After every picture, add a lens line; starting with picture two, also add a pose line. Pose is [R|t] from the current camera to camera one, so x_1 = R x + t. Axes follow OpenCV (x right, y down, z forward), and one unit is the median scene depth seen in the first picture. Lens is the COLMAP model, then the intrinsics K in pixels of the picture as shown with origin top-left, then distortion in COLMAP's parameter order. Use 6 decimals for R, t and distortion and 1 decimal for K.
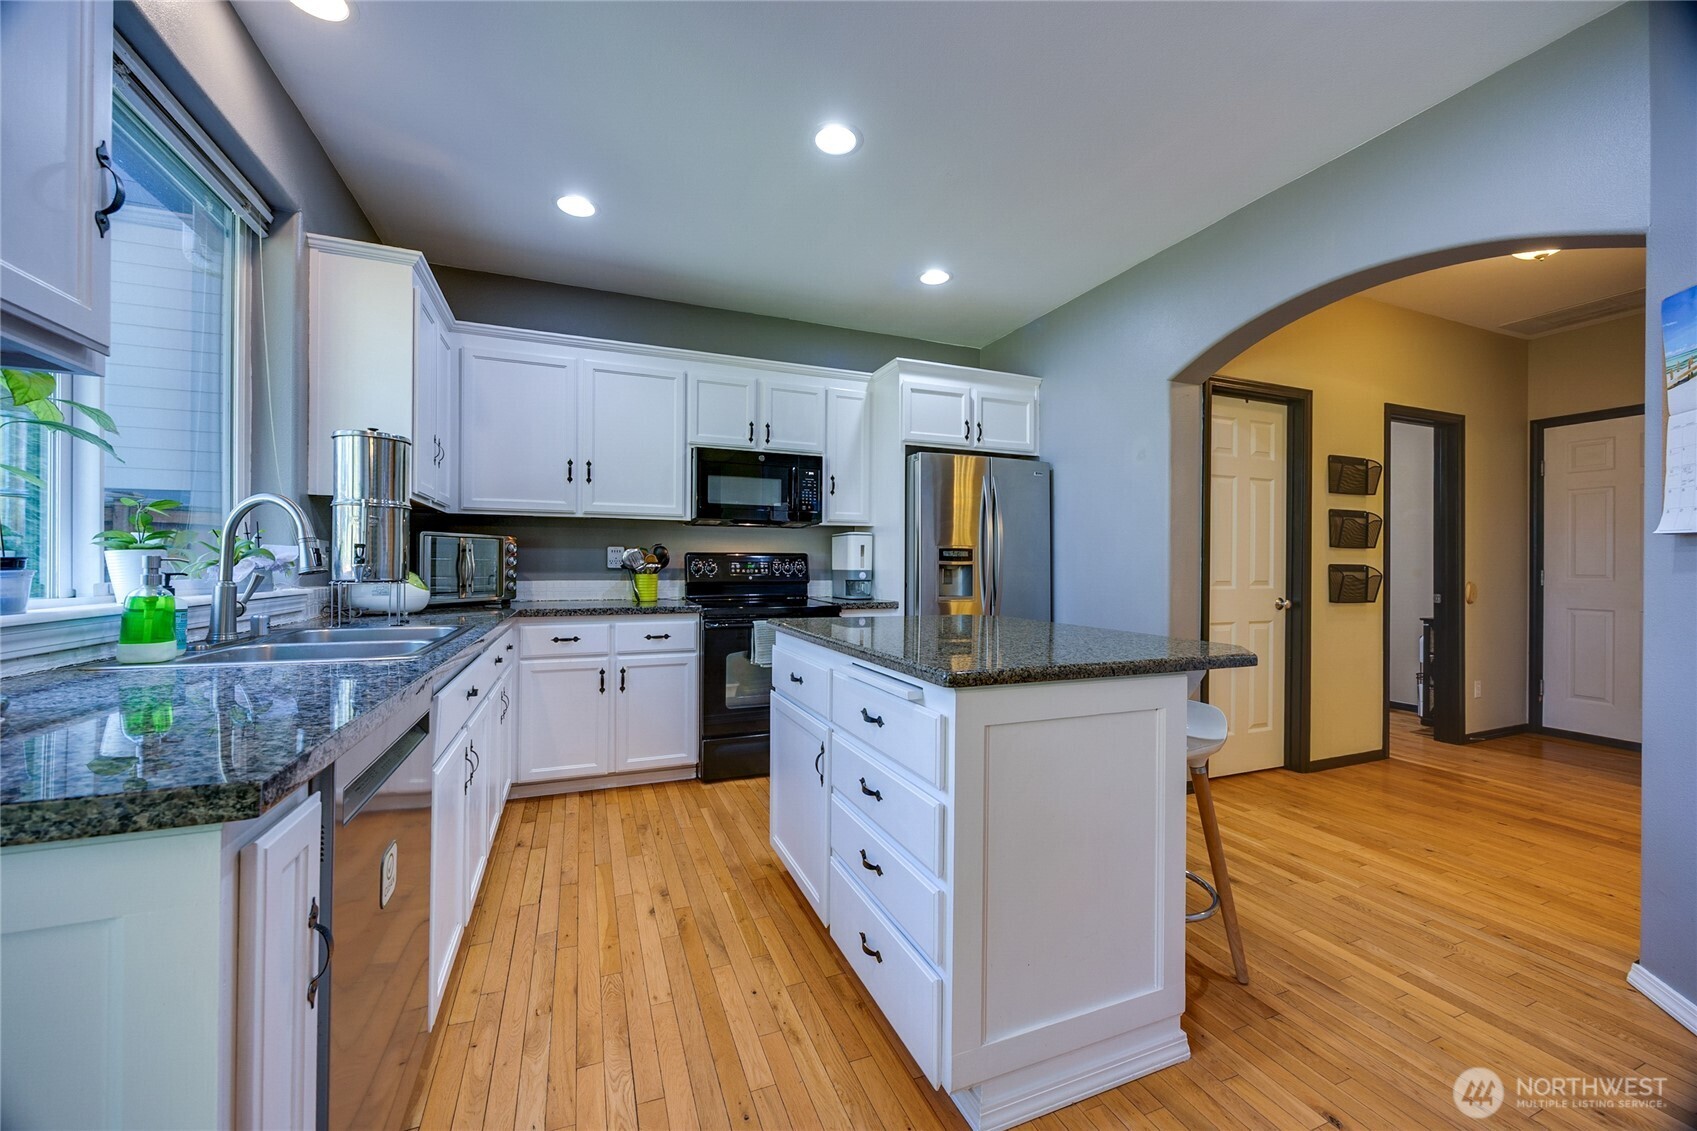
lens RADIAL K [[646.8, 0, 839.9], [0, 646.8, 566.6], [0, 0, 1]] dist [-0.000103, 0.000328]
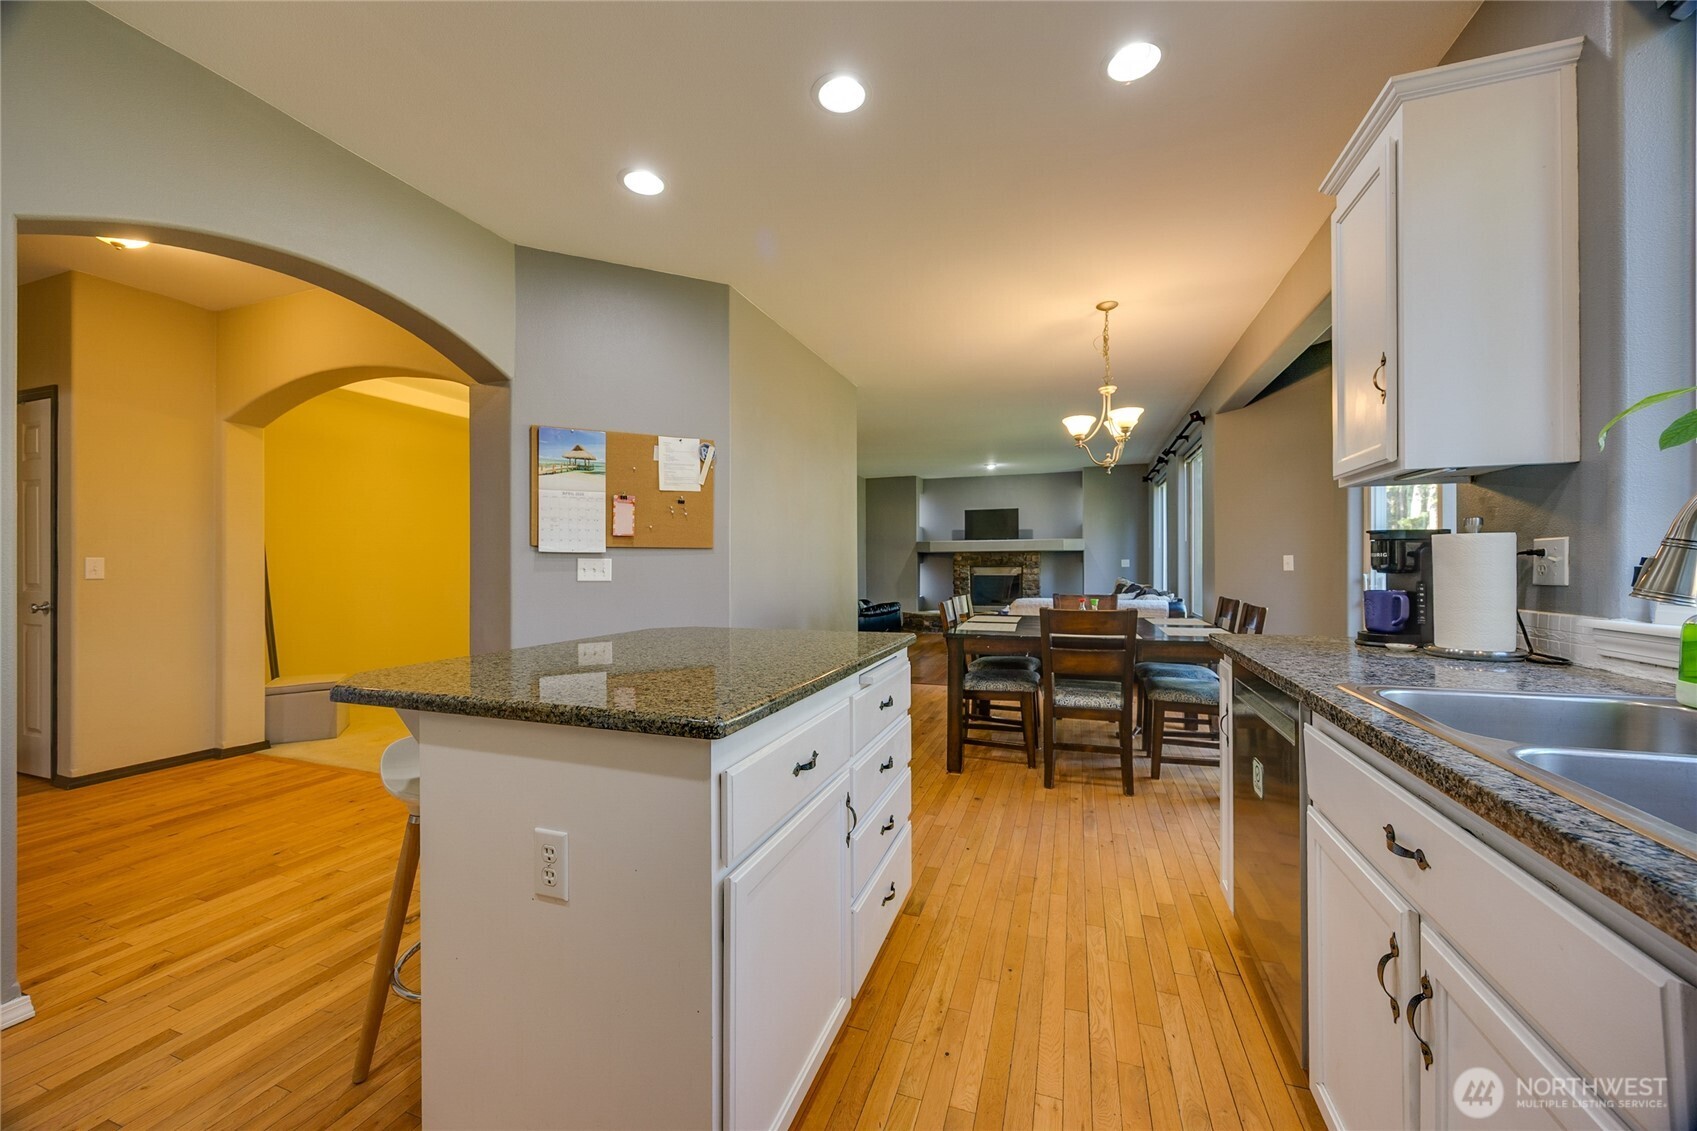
lens RADIAL K [[646.8, 0, 843.3], [0, 646.8, 561.2], [0, 0, 1]] dist [-0.000103, 0.000328]
pose [[-0.748292, -0.001452, 0.663368, -0.292079], [-0.001960, 0.999998, -0.000023, -0.011173], [-0.663366, -0.001317, -0.748294, 0.835134]]
